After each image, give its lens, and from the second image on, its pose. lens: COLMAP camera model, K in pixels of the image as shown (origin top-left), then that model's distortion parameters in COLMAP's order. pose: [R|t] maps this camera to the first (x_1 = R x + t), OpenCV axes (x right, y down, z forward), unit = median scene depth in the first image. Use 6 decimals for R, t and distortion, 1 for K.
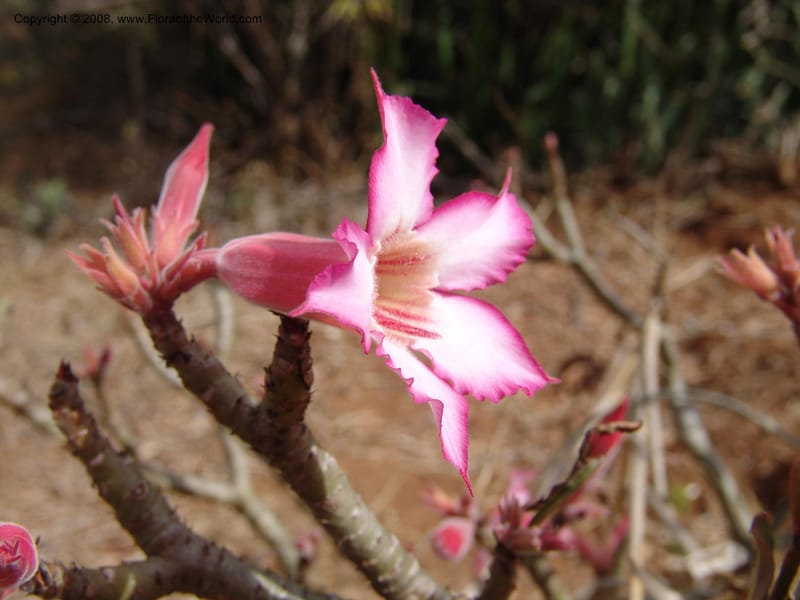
lens RADIAL K [[1027.3, 0, 400.0], [0, 1027.3, 304.2], [0, 0, 1]] dist [-0.015327, 0.000000]
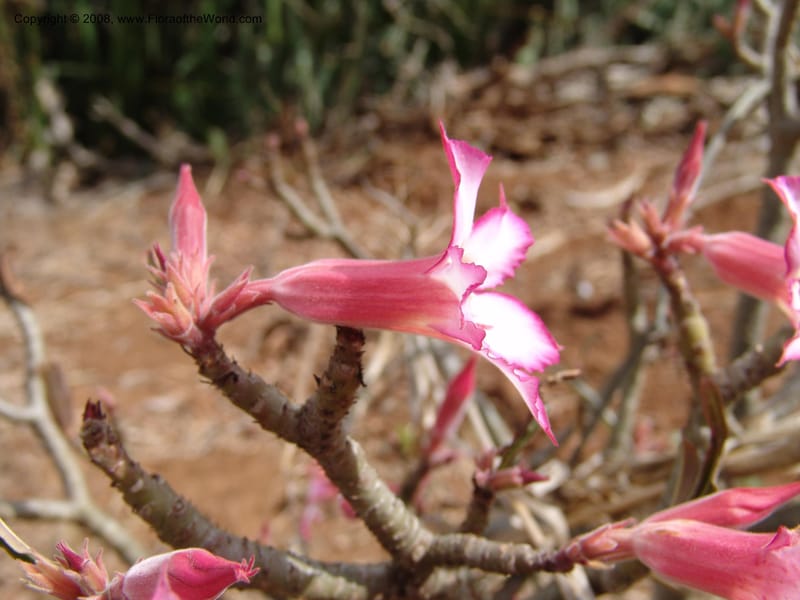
lens RADIAL K [[1027.3, 0, 398.9], [0, 1027.3, 296.7], [0, 0, 1]] dist [-0.015327, 0.000000]
pose [[0.940310, -0.142761, 0.308929, -0.328479], [0.135166, 0.989756, 0.045969, -0.055870], [-0.312327, -0.001468, 0.949974, -0.110247]]
